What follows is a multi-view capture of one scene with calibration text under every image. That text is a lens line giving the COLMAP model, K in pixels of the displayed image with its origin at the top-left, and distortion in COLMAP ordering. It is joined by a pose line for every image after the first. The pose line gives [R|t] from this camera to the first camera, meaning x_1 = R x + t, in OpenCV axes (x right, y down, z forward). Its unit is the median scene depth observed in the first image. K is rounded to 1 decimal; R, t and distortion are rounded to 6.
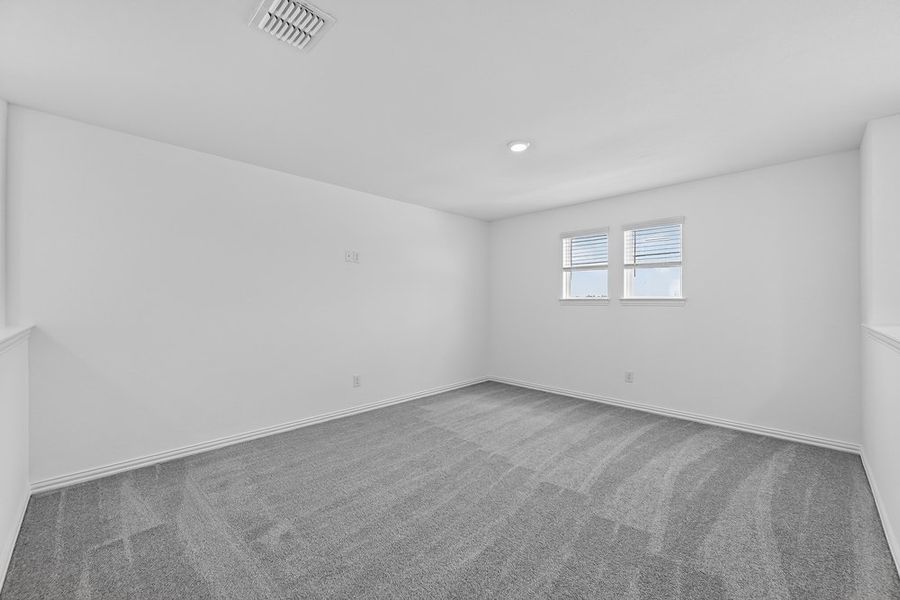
lens RADIAL K [[356.4, 0, 450.7], [0, 356.4, 304.1], [0, 0, 1]] dist [0.000508, -0.000073]
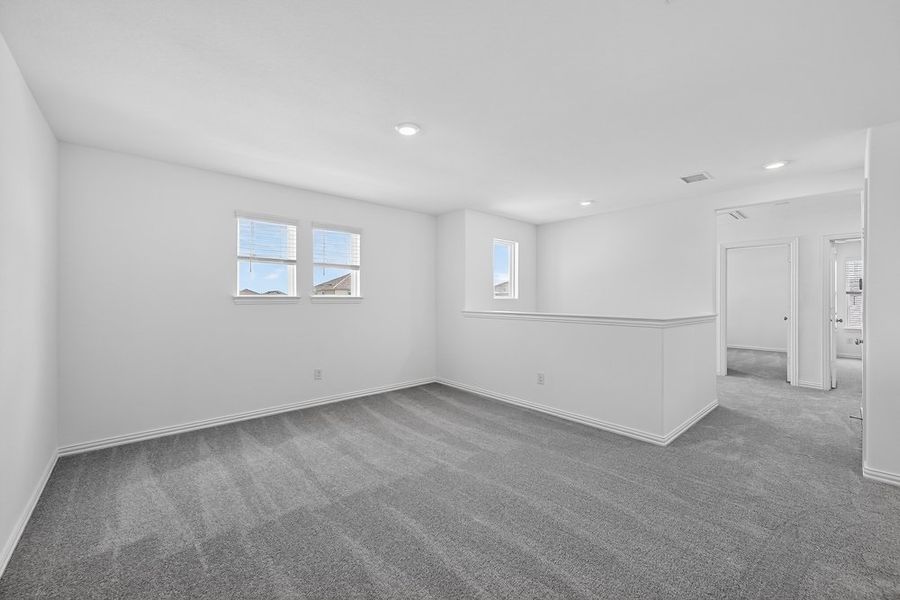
lens RADIAL K [[356.4, 0, 450.7], [0, 356.4, 304.1], [0, 0, 1]] dist [0.000508, -0.000073]
pose [[0.063459, -0.012748, 0.997903, -0.535383], [0.015064, 0.999817, 0.011814, 0.000498], [-0.997871, 0.014283, 0.063639, 0.636463]]
